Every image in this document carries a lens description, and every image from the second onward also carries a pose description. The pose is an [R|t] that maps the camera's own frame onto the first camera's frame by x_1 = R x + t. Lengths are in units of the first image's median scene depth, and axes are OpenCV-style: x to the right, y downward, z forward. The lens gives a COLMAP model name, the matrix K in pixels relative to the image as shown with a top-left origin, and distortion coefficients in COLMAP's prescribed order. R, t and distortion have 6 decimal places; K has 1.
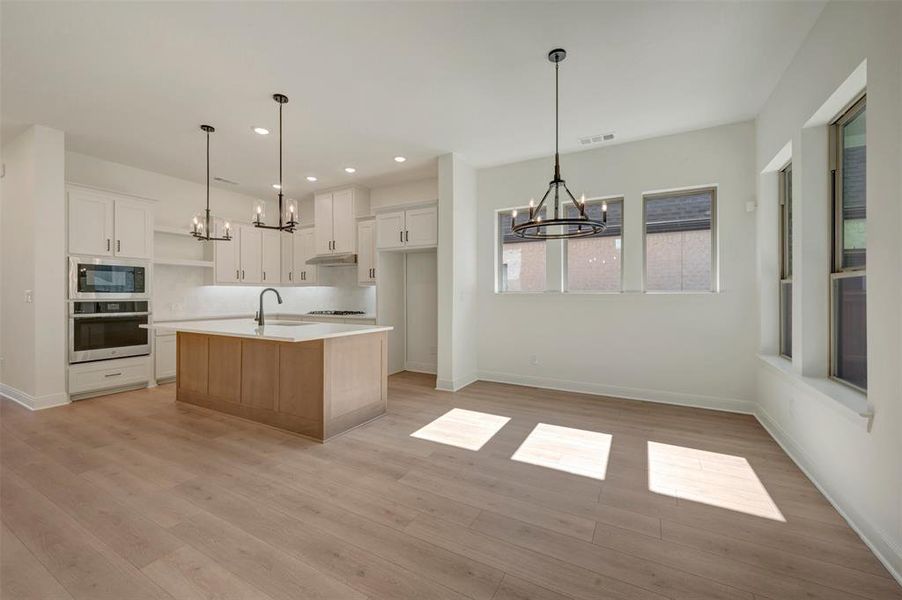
lens RADIAL K [[358.9, 0, 450.6], [0, 358.9, 301.2], [0, 0, 1]] dist [0.006924, 0.000187]
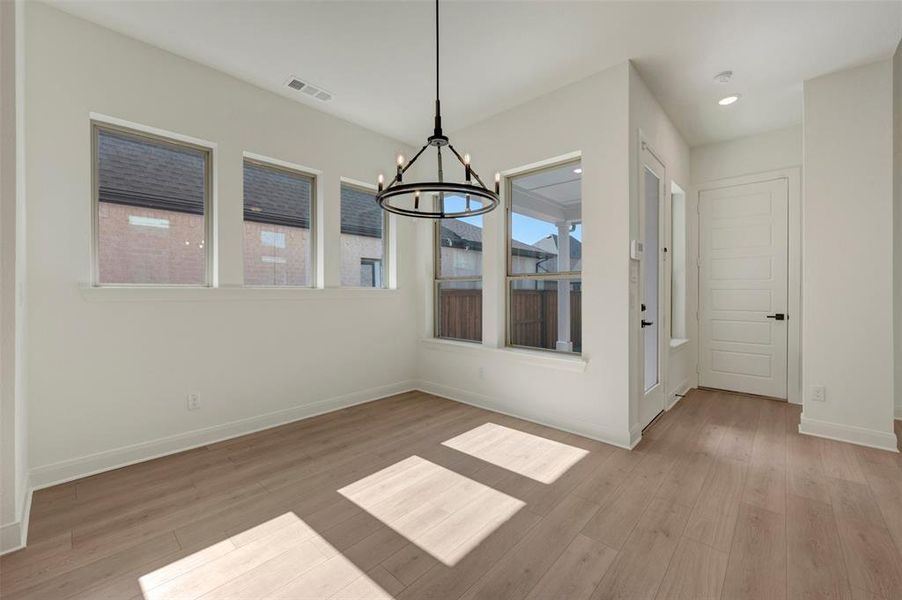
lens RADIAL K [[358.9, 0, 452.5], [0, 358.9, 297.5], [0, 0, 1]] dist [0.006924, 0.000187]
pose [[0.244499, -0.017124, 0.969498, -0.252760], [0.018998, 0.999737, 0.012867, -0.008259], [-0.969463, 0.015272, 0.244760, 0.478247]]
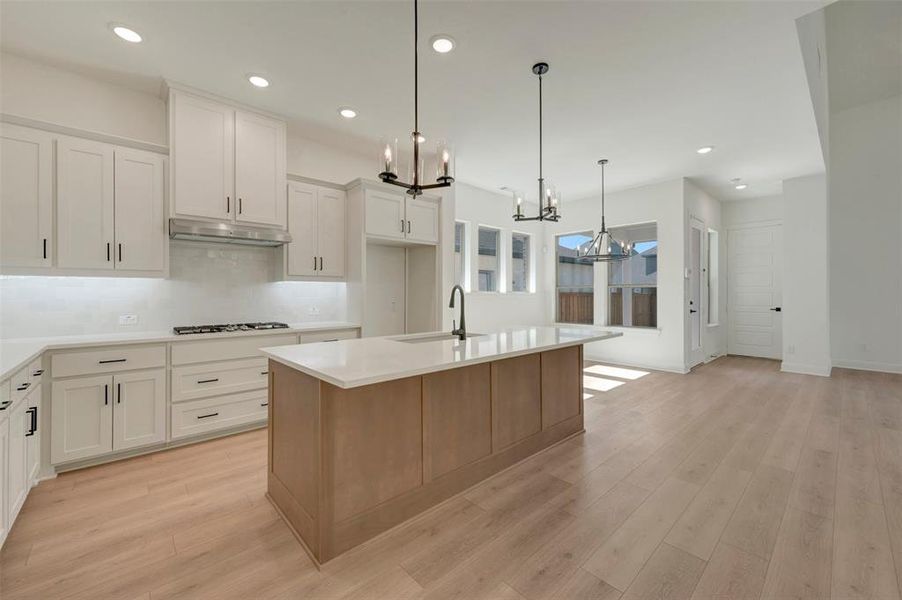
lens RADIAL K [[358.9, 0, 458.8], [0, 358.9, 300.0], [0, 0, 1]] dist [0.006924, 0.000187]
pose [[0.314895, -0.017573, 0.948964, -1.016239], [0.019566, 0.999736, 0.012020, -0.015315], [-0.948925, 0.014783, 0.315156, 0.686291]]
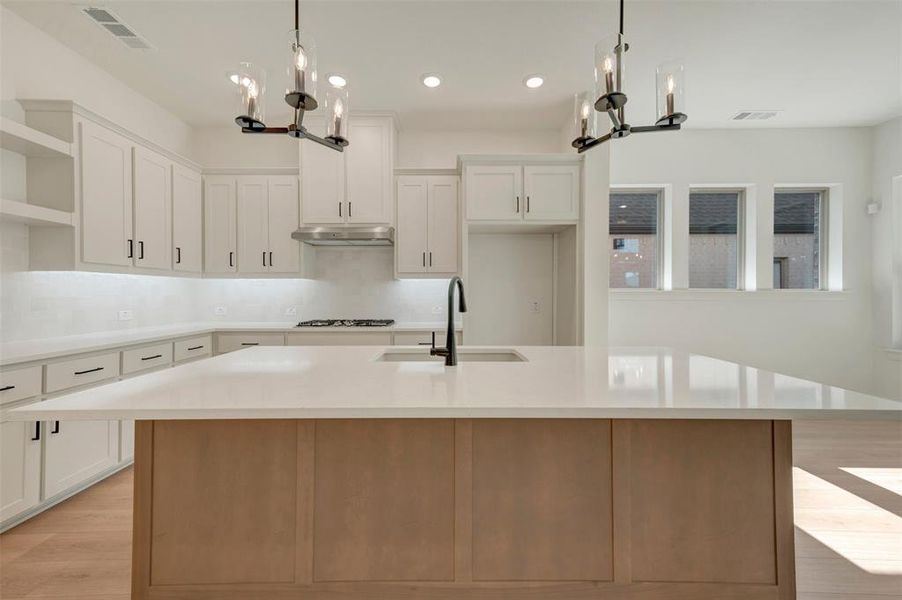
lens RADIAL K [[358.9, 0, 449.7], [0, 358.9, 296.0], [0, 0, 1]] dist [0.006924, 0.000187]
pose [[0.874478, -0.001999, 0.485062, -0.634322], [0.008205, 0.999909, -0.010672, -0.007726], [-0.484996, 0.013312, 0.874415, 0.551833]]
